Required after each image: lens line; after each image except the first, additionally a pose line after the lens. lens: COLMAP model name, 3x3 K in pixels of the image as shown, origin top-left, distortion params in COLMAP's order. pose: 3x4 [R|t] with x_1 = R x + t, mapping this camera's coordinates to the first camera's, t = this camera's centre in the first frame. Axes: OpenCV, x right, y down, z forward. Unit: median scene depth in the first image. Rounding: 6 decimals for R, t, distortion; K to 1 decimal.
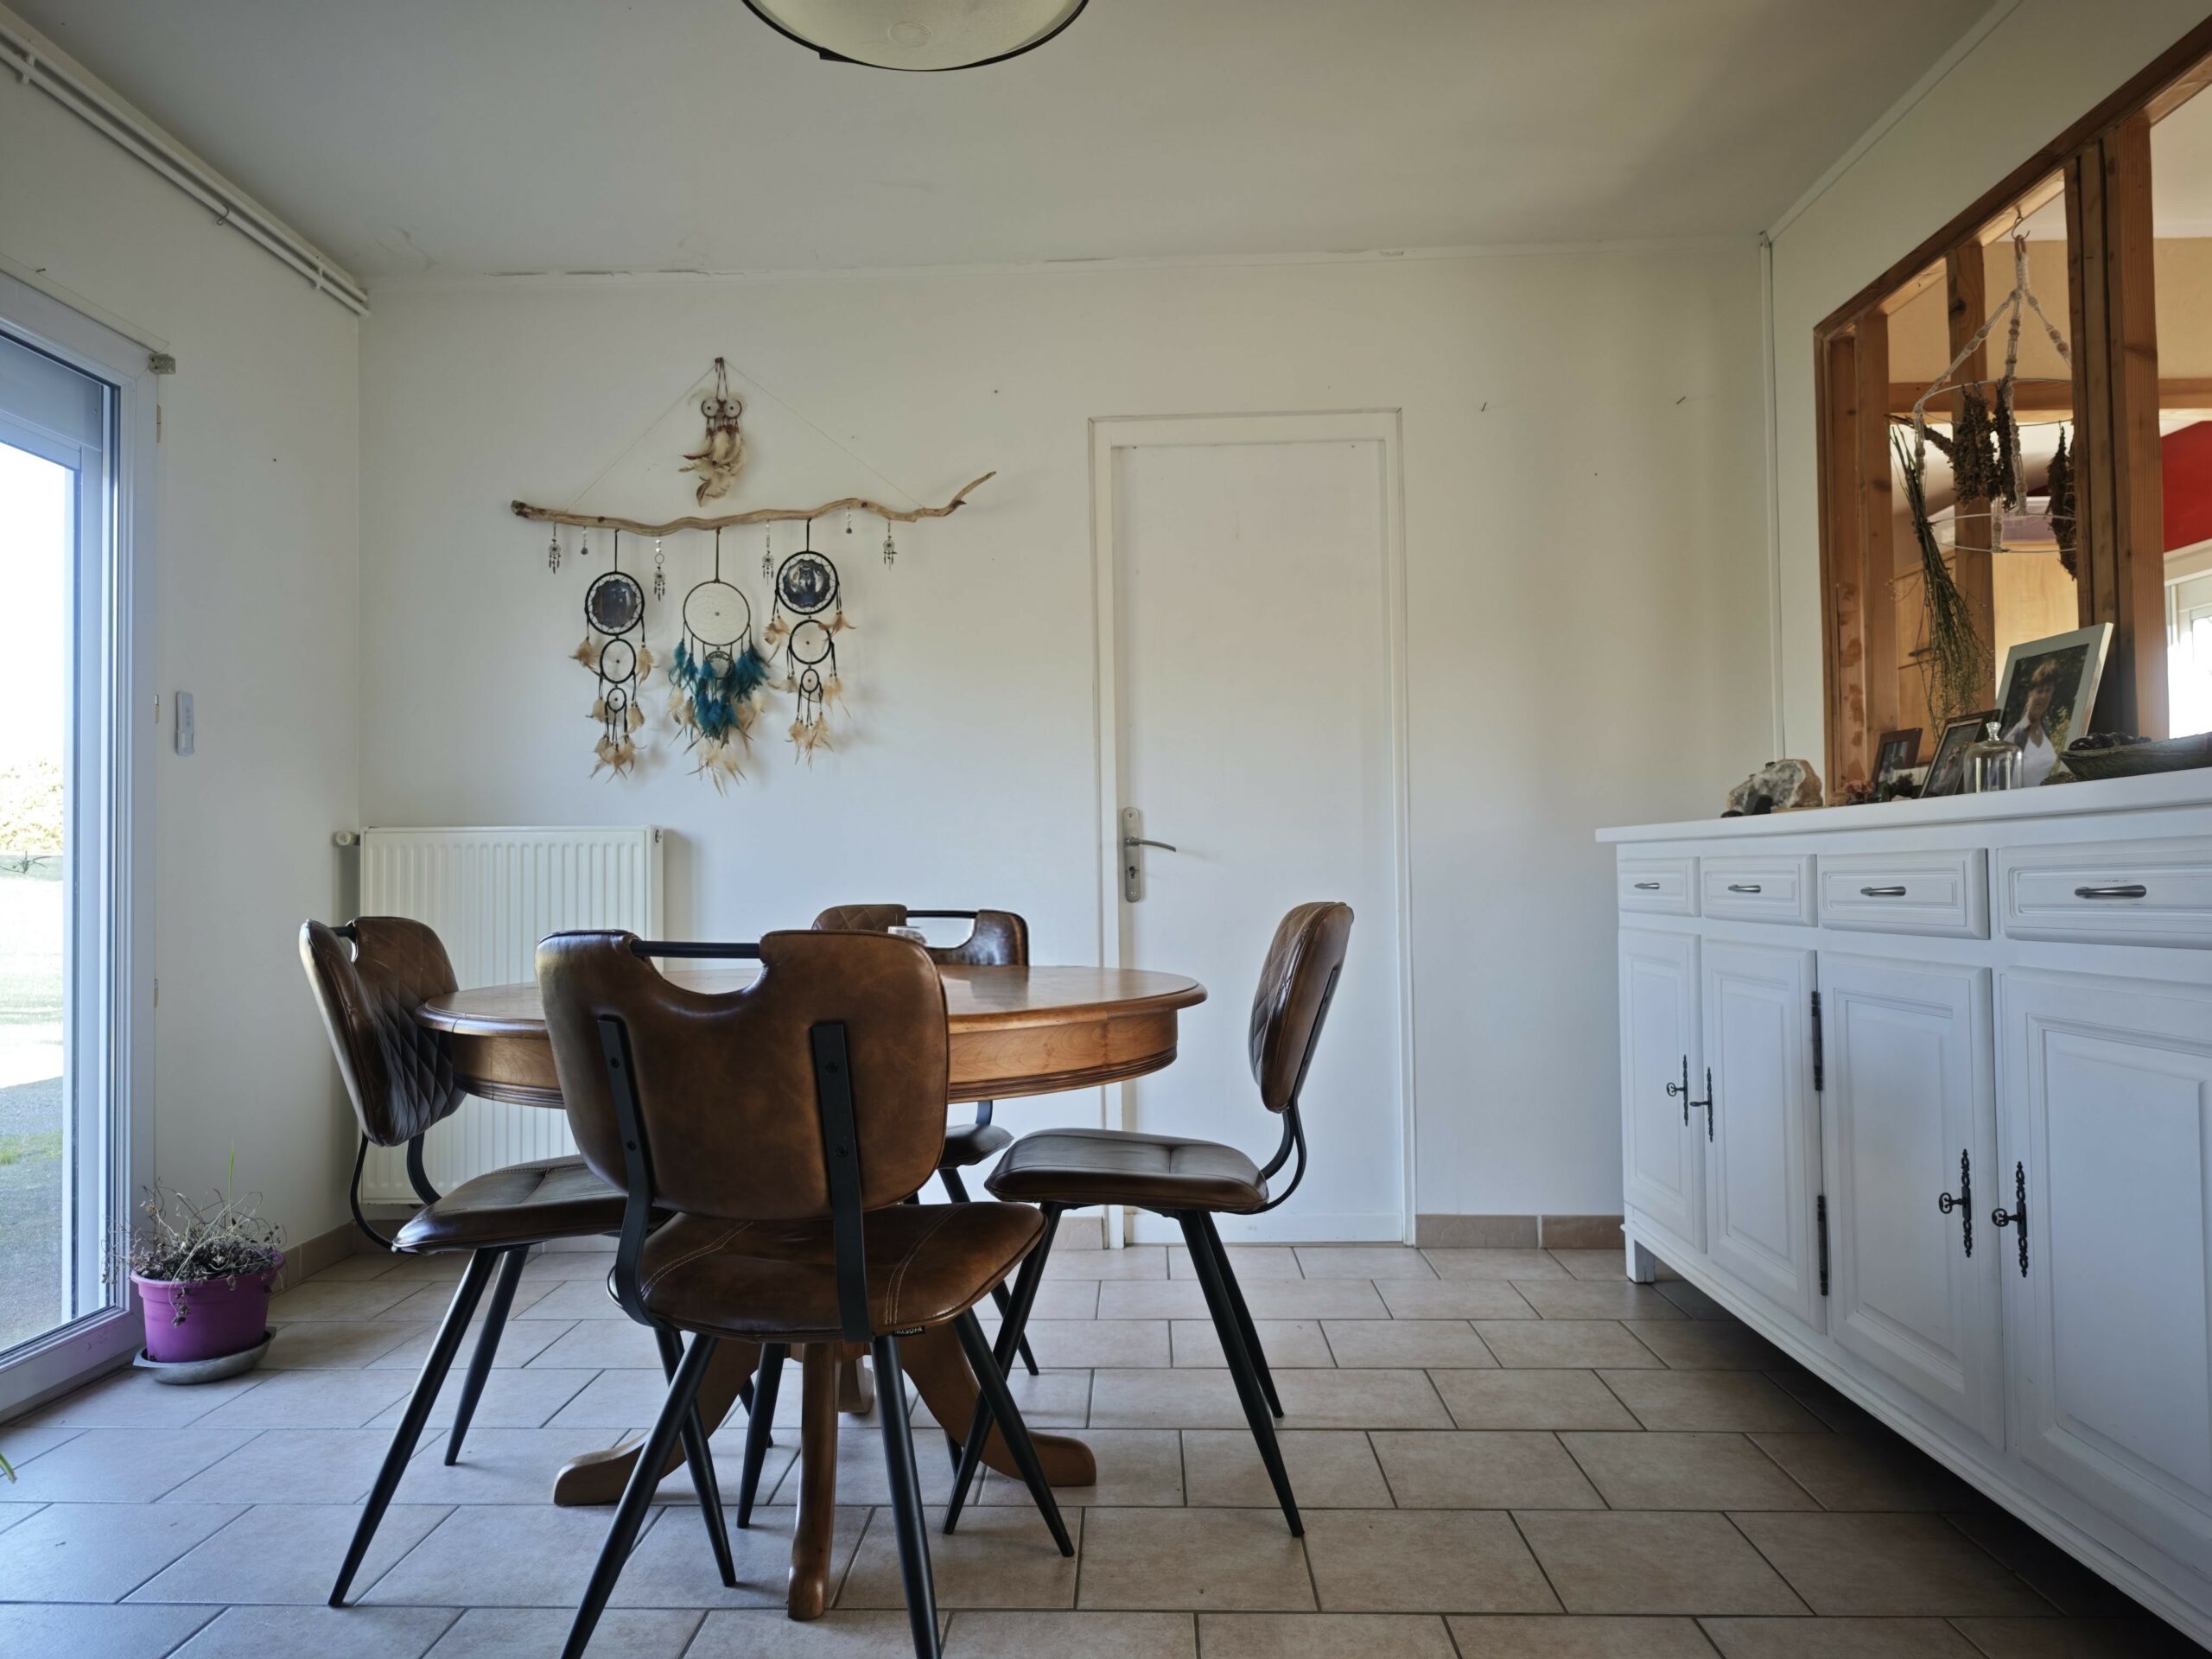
lens RADIAL K [[1499.2, 0, 1094.8], [0, 1499.2, 825.6], [0, 0, 1]] dist [0.009160, -0.008816]
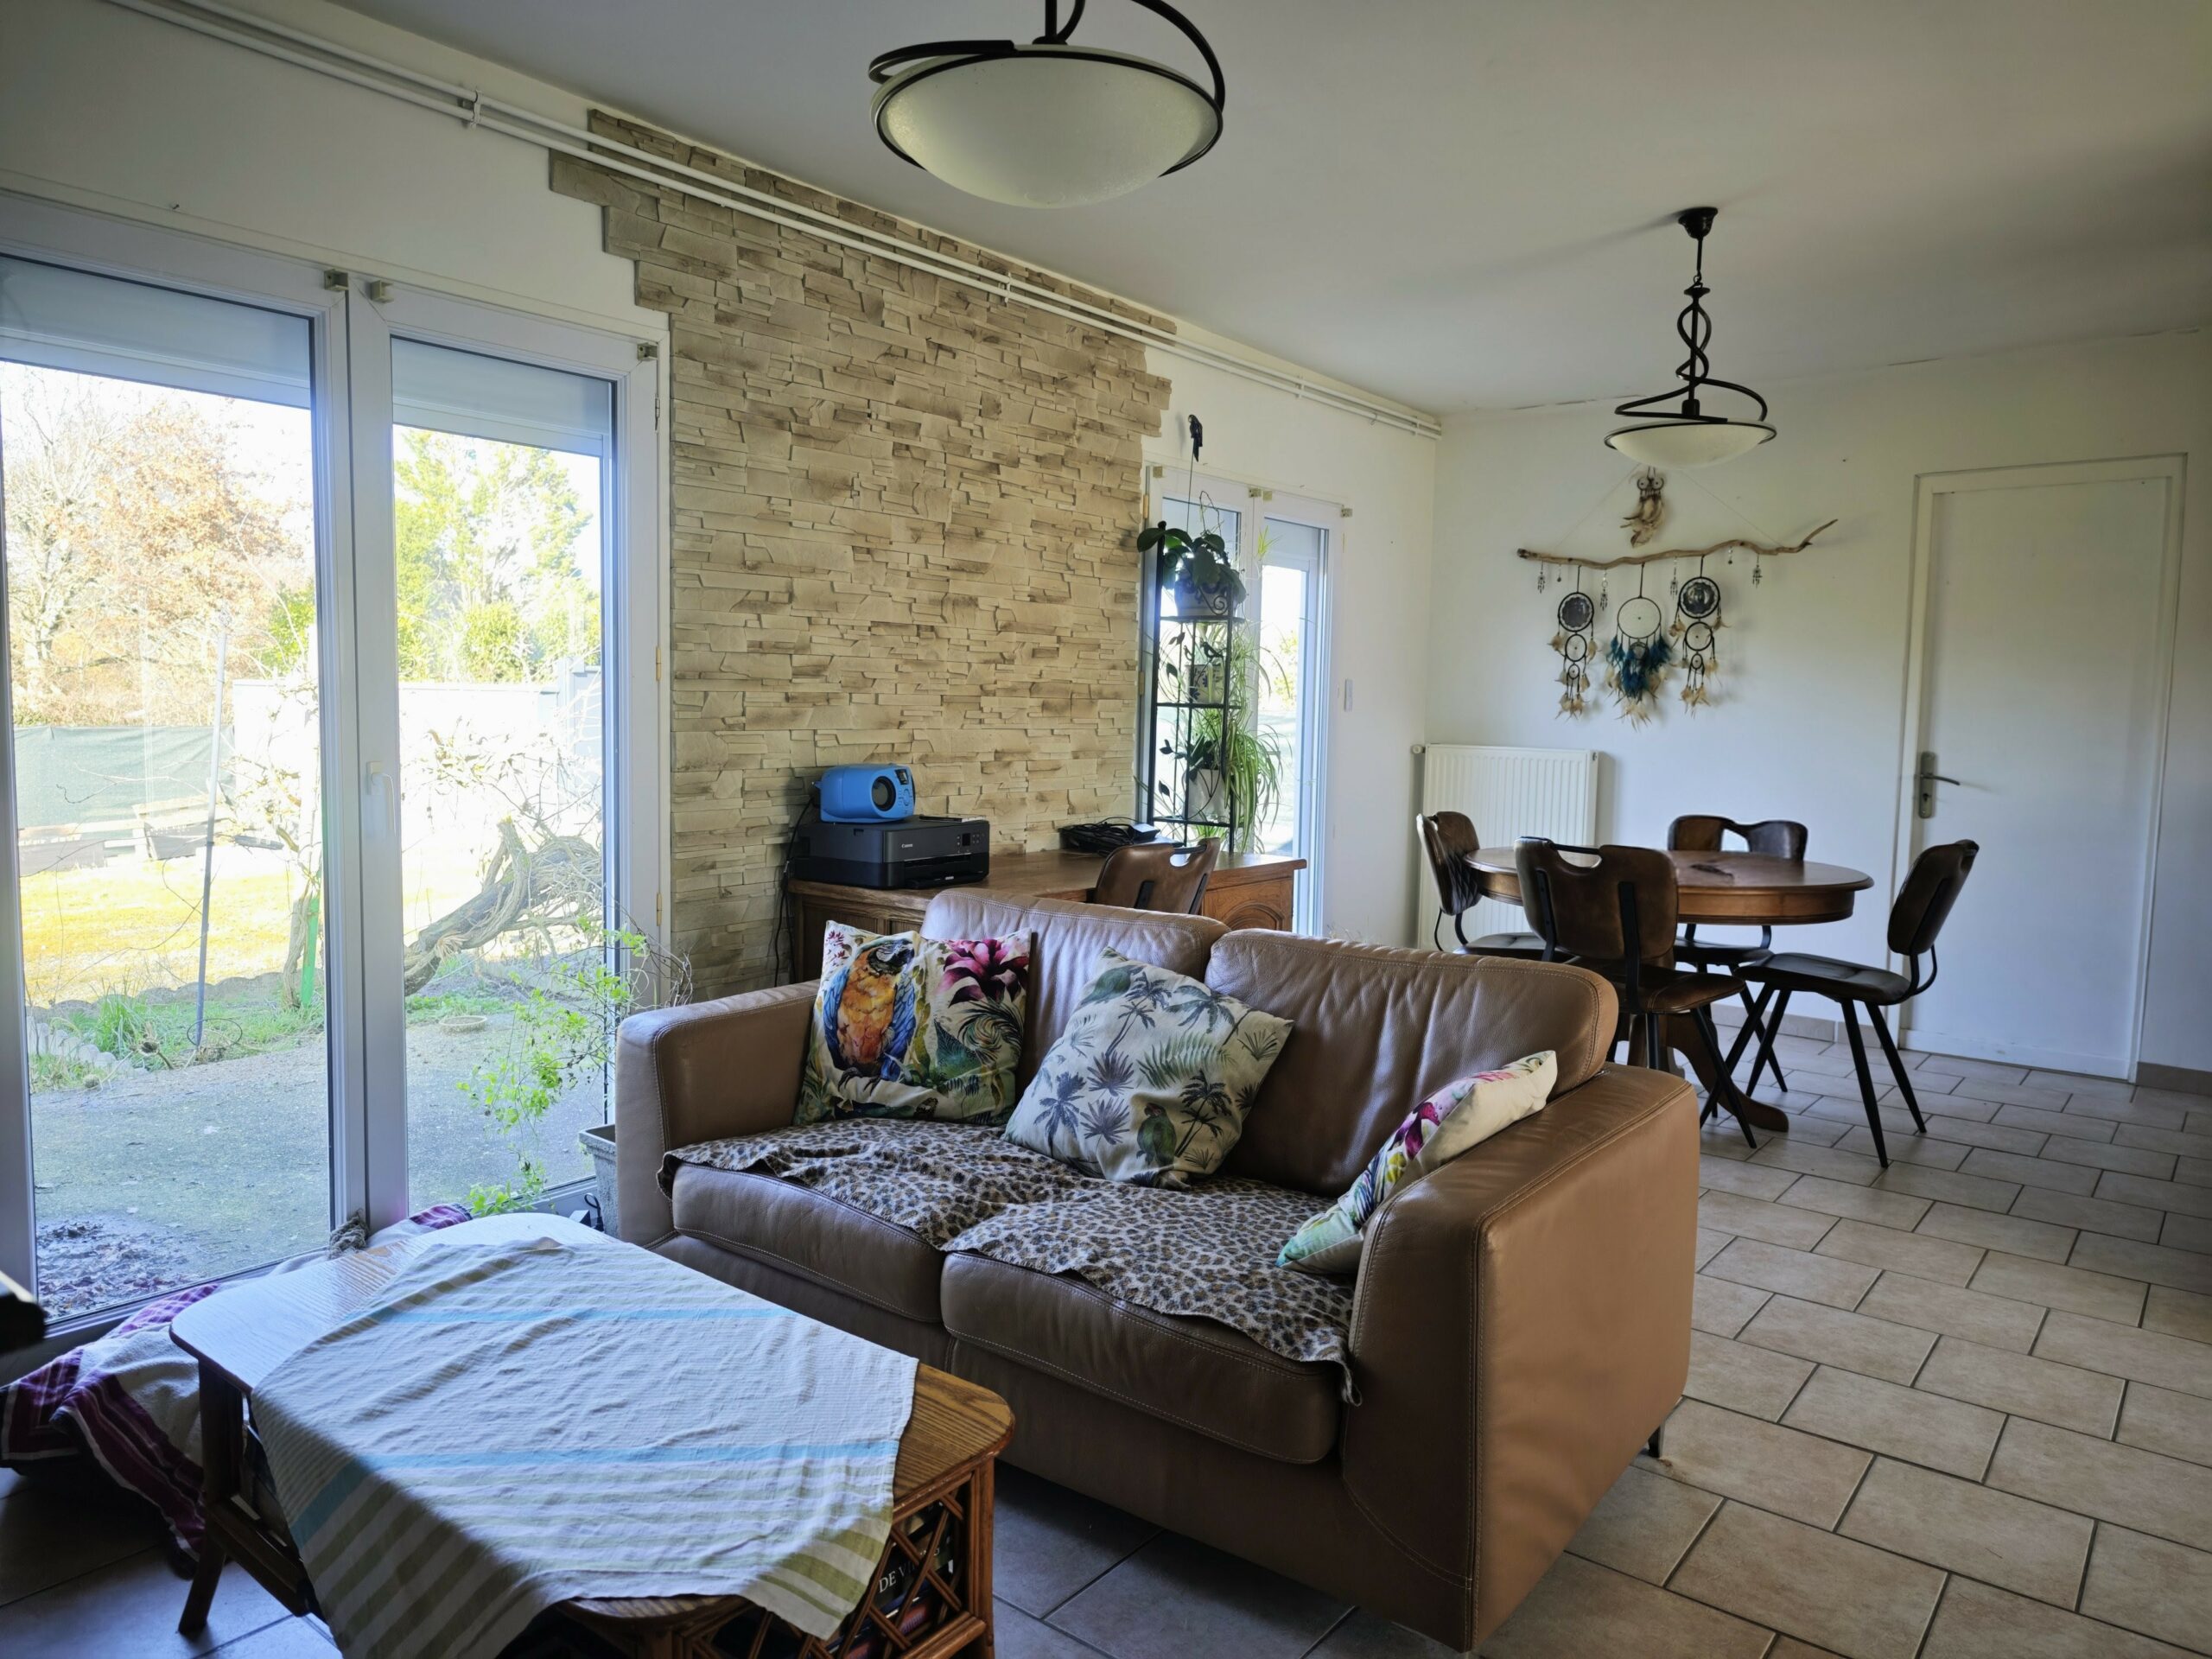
lens RADIAL K [[1499.2, 0, 1096.3], [0, 1499.2, 827.0], [0, 0, 1]] dist [0.009160, -0.008816]
pose [[0.802339, 0.079425, -0.591561, 0.247141], [-0.010689, 0.992860, 0.118806, -0.104546], [0.596773, -0.089000, 0.797459, -0.637166]]
